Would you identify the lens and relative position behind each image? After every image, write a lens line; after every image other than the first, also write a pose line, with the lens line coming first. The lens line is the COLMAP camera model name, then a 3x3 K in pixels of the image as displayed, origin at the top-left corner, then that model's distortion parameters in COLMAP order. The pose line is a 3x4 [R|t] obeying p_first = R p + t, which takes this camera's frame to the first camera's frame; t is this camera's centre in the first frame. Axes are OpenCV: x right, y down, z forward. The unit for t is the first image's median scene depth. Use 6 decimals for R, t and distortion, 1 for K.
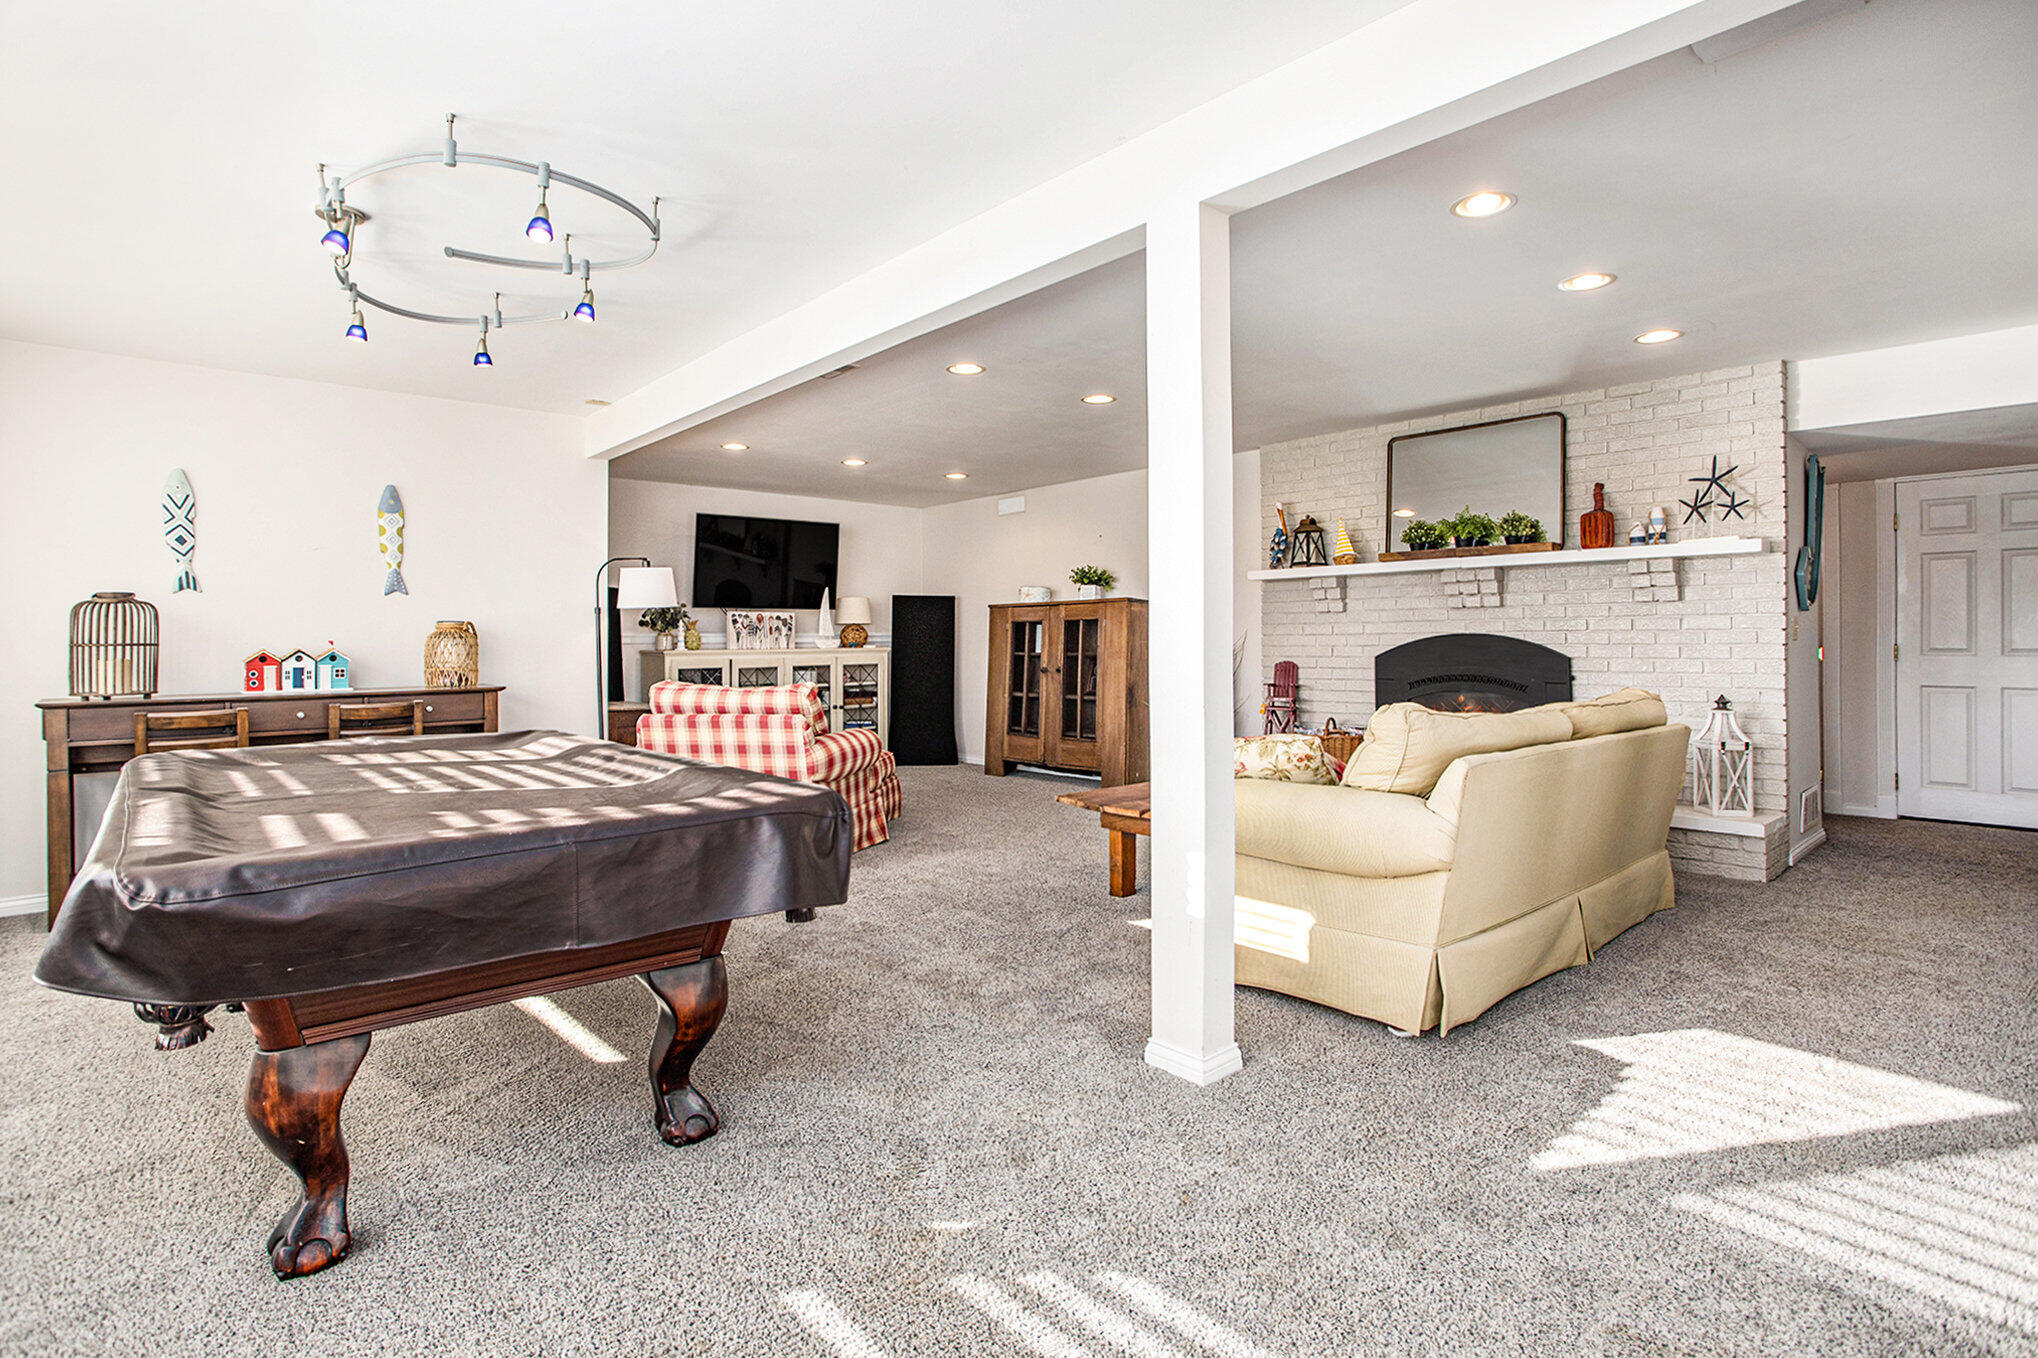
lens RADIAL K [[989.4, 0, 1013.3], [0, 989.4, 657.2], [0, 0, 1]] dist [-0.068044, 0.025139]
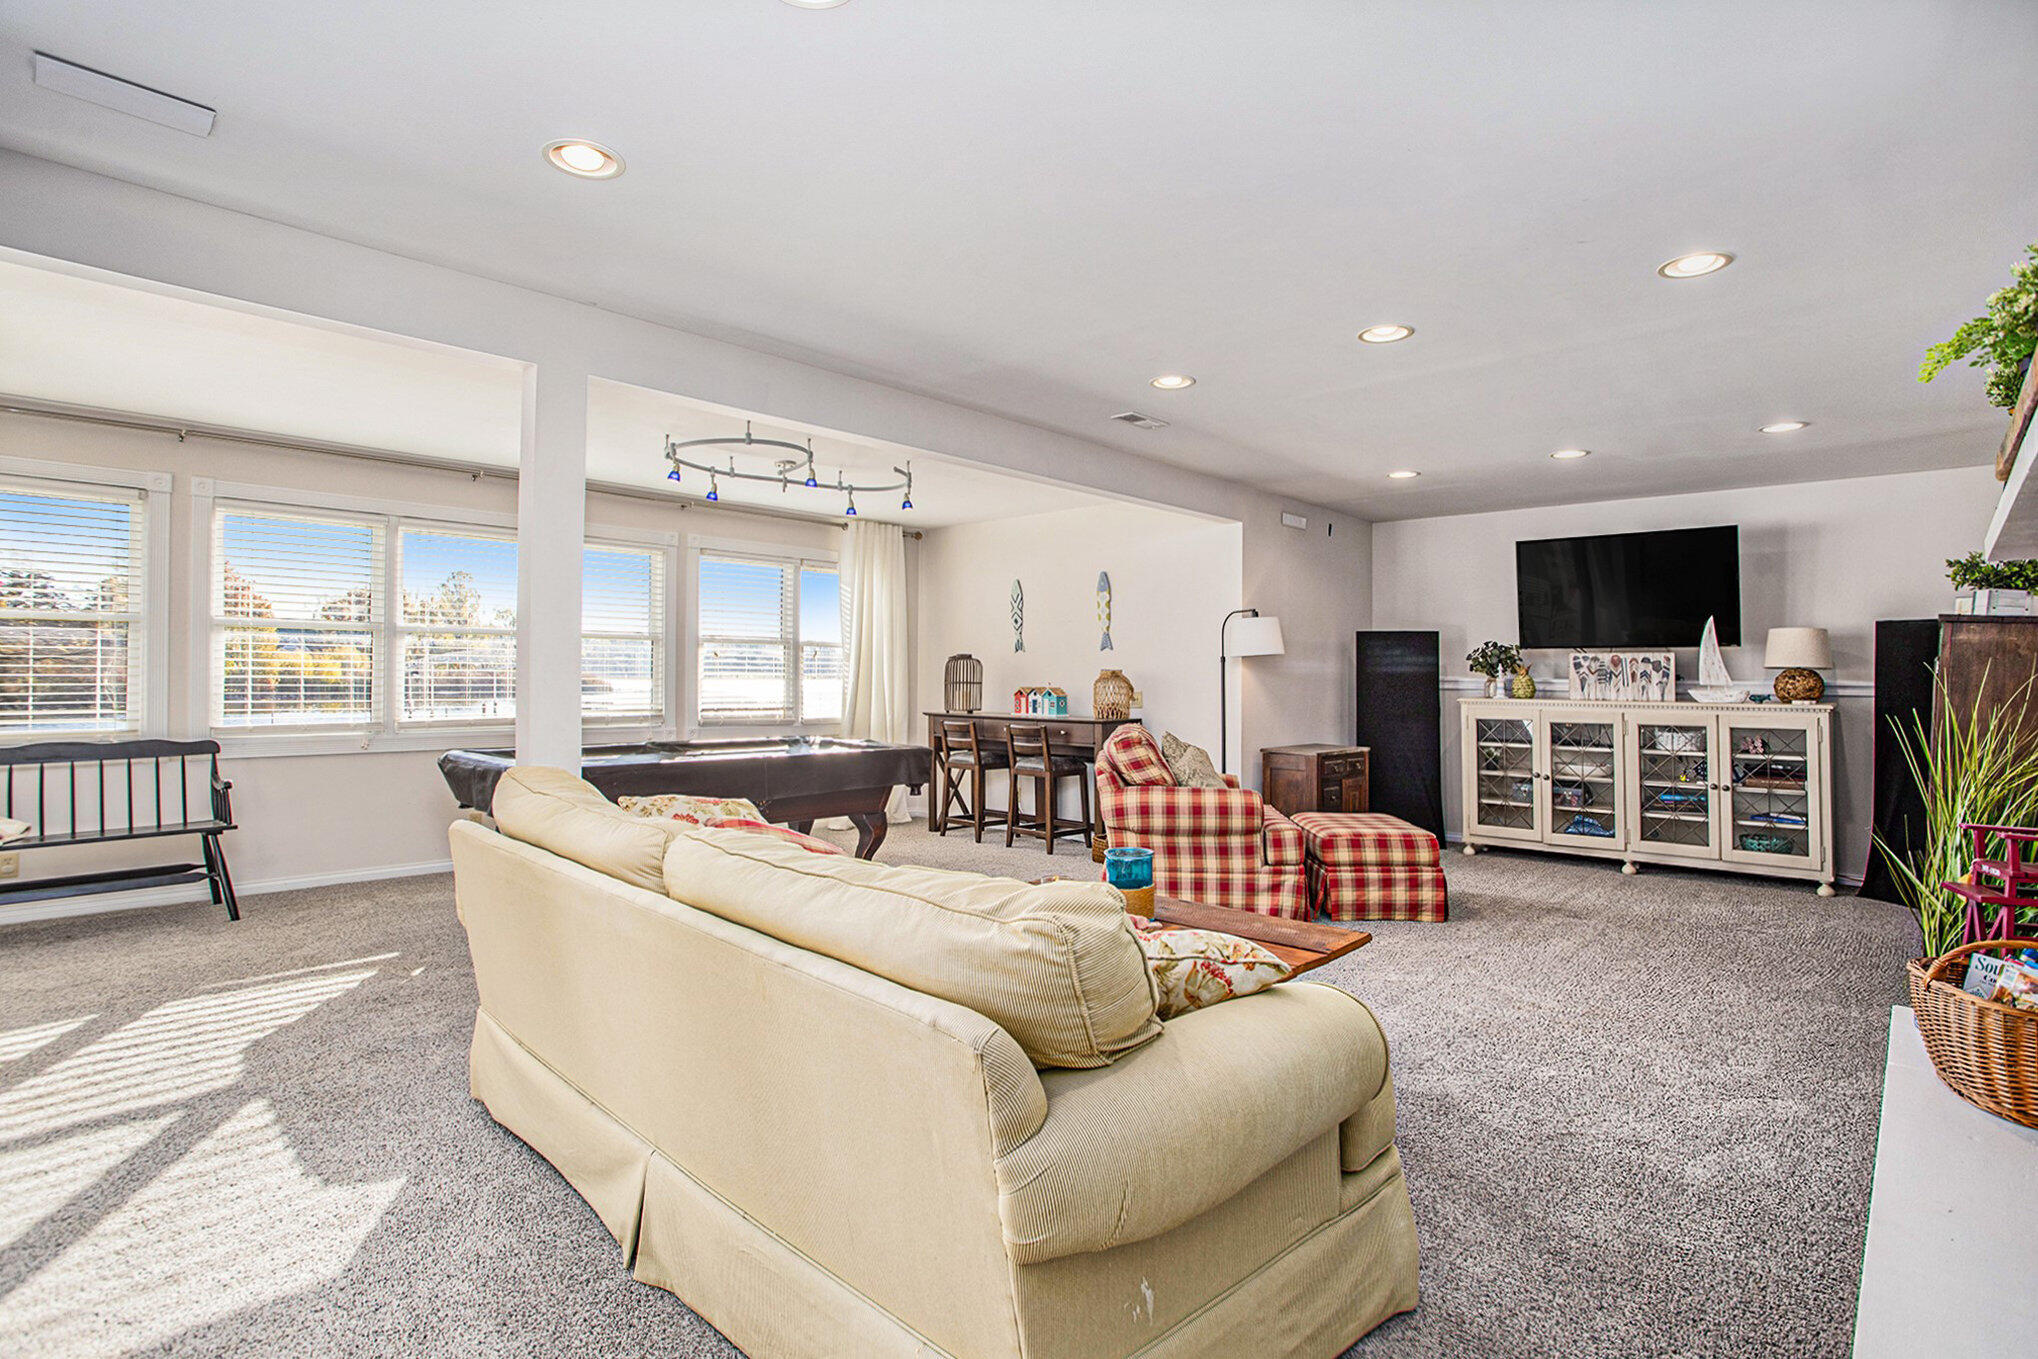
lens RADIAL K [[989.4, 0, 1013.3], [0, 989.4, 657.7], [0, 0, 1]] dist [-0.068044, 0.025139]
pose [[0.092383, -0.010593, -0.995667, 0.478827], [-0.026774, 0.999555, -0.013119, -0.019947], [0.995364, 0.027870, 0.092058, 0.466778]]
